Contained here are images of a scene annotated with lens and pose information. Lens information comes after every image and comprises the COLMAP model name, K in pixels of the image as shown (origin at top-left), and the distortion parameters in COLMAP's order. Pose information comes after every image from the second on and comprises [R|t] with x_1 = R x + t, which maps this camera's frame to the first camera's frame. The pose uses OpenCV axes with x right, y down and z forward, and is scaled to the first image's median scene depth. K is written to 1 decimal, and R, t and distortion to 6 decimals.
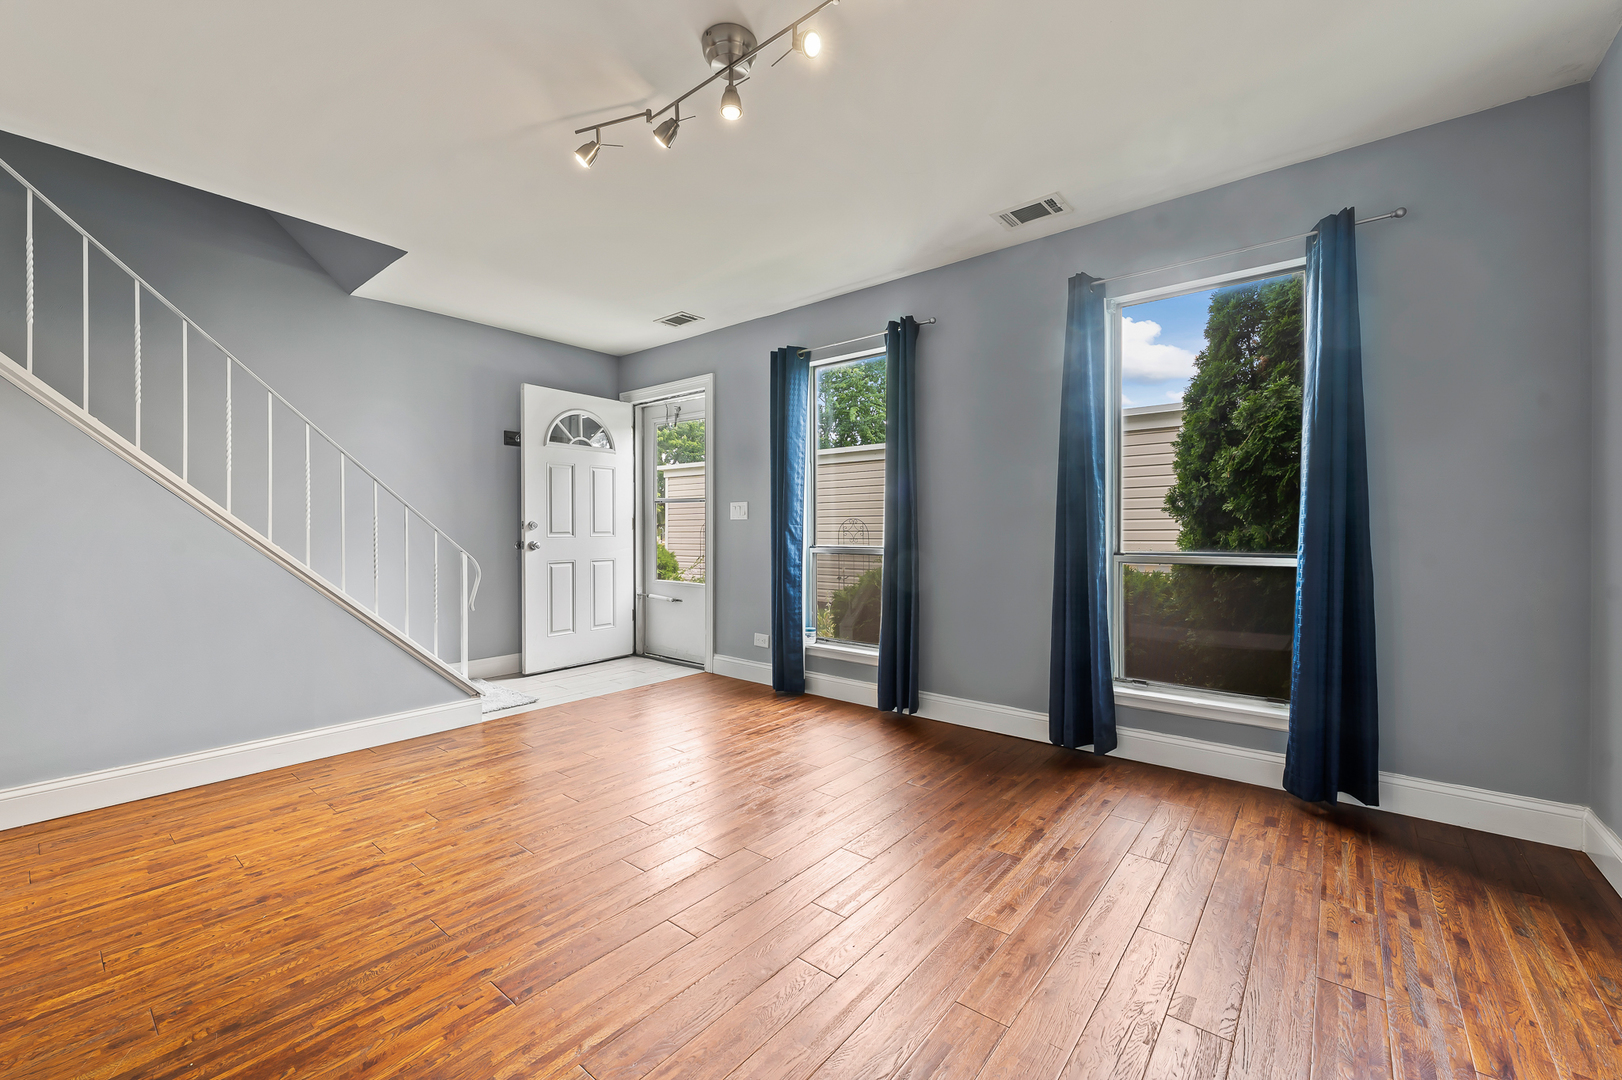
lens RADIAL K [[660.2, 0, 811.0], [0, 660.2, 540.0], [0, 0, 1]] dist [0.000778, 0.000251]
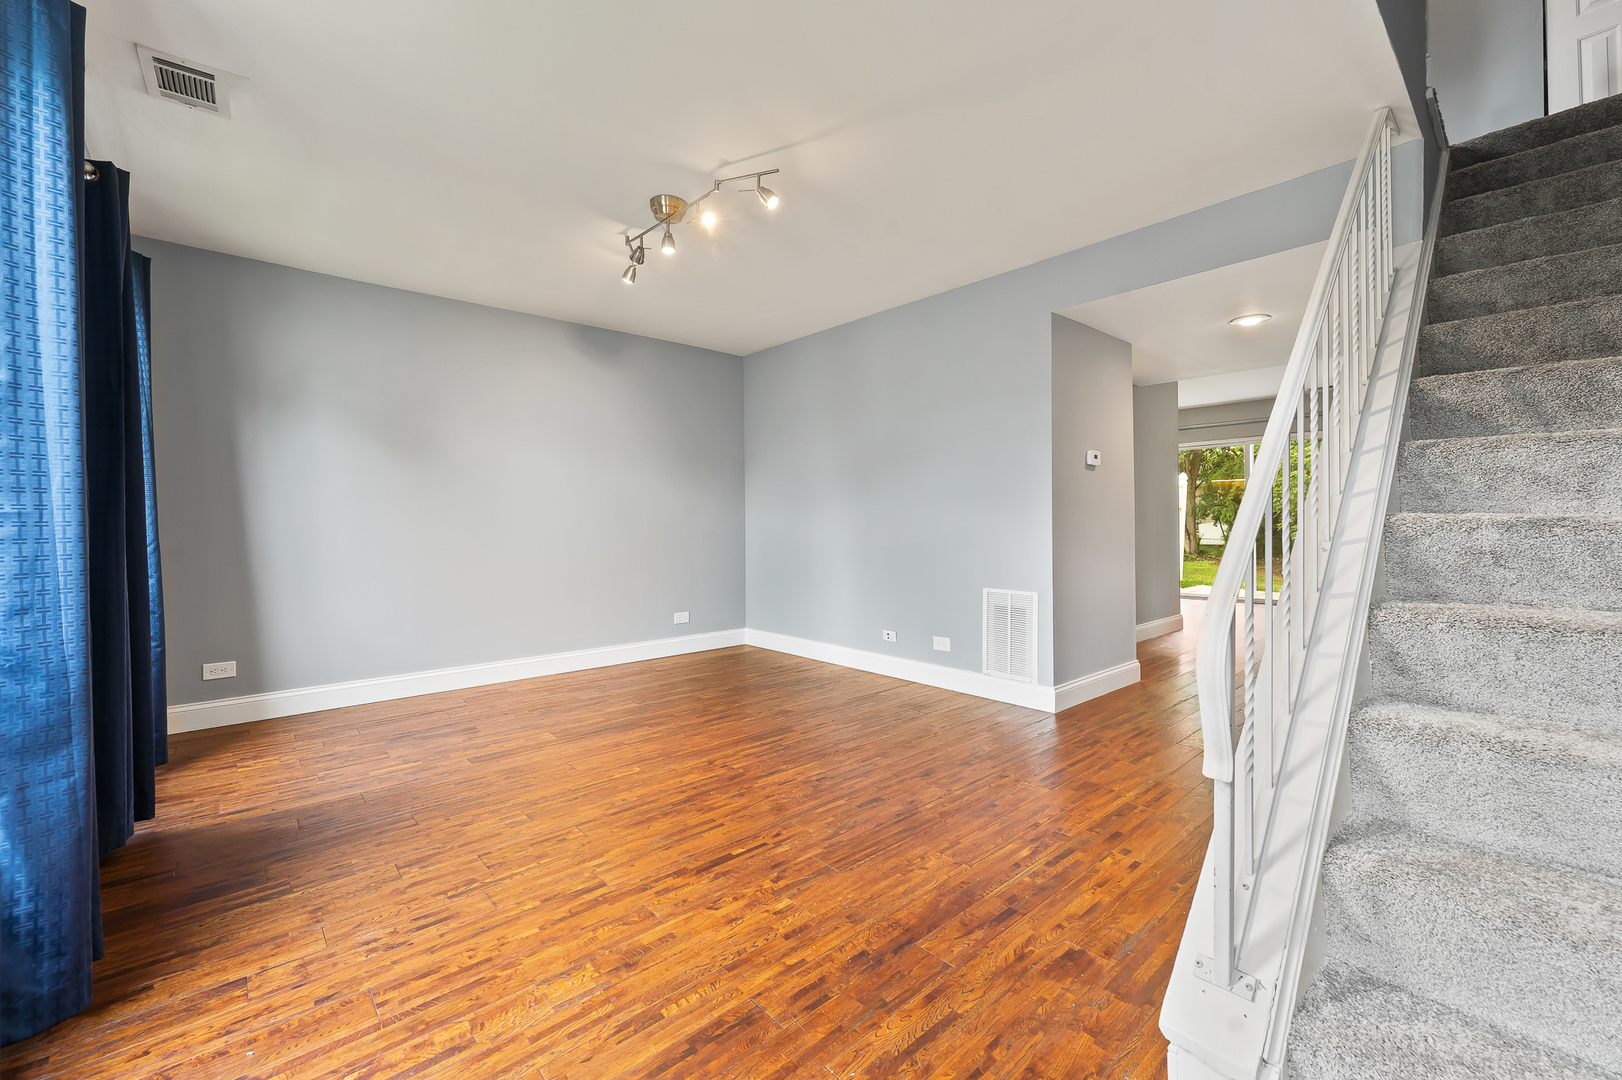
lens RADIAL K [[656.1, 0, 809.7], [0, 656.1, 541.0], [0, 0, 1]] dist [0.000138, 0.000298]
pose [[-0.986619, 0.001065, 0.163037, -0.443604], [0.007669, 0.999175, 0.039879, -0.022666], [-0.162860, 0.040596, -0.985814, 1.575648]]
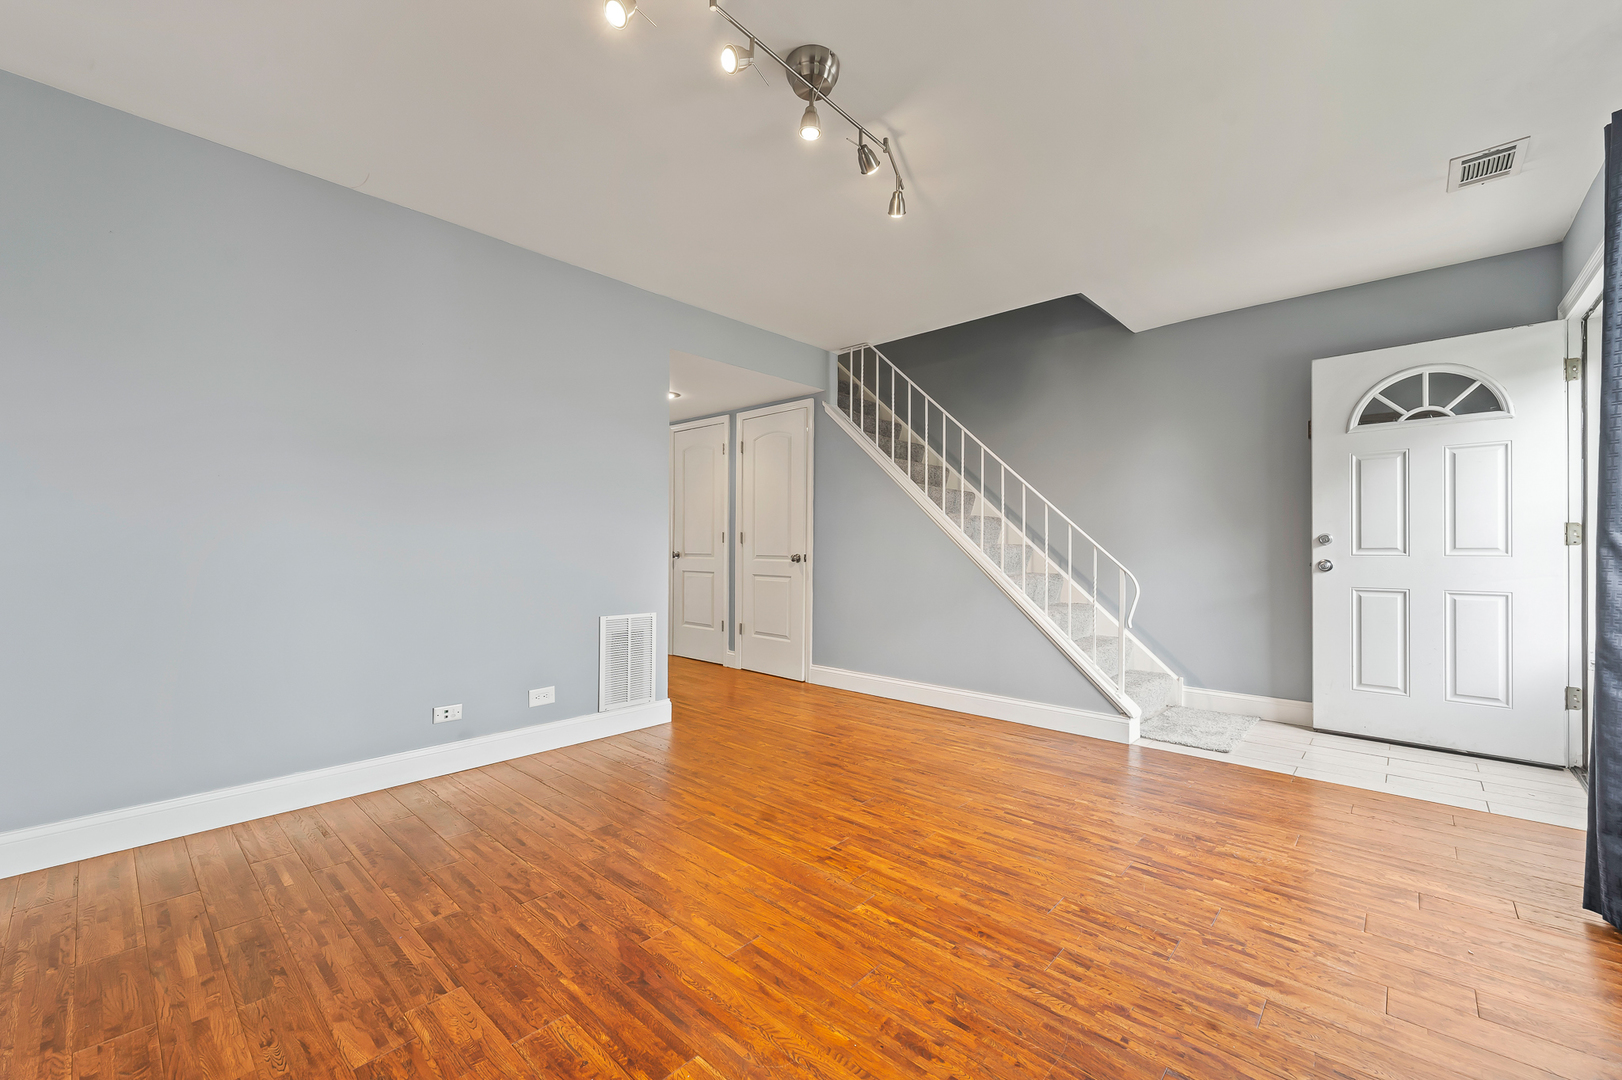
lens RADIAL K [[656.1, 0, 809.7], [0, 656.1, 541.0], [0, 0, 1]] dist [0.000138, 0.000298]
pose [[-0.065583, -0.007516, -0.997819, 0.585429], [-0.014009, 0.999880, -0.006611, -0.010463], [0.997749, 0.013544, -0.065680, 0.695994]]
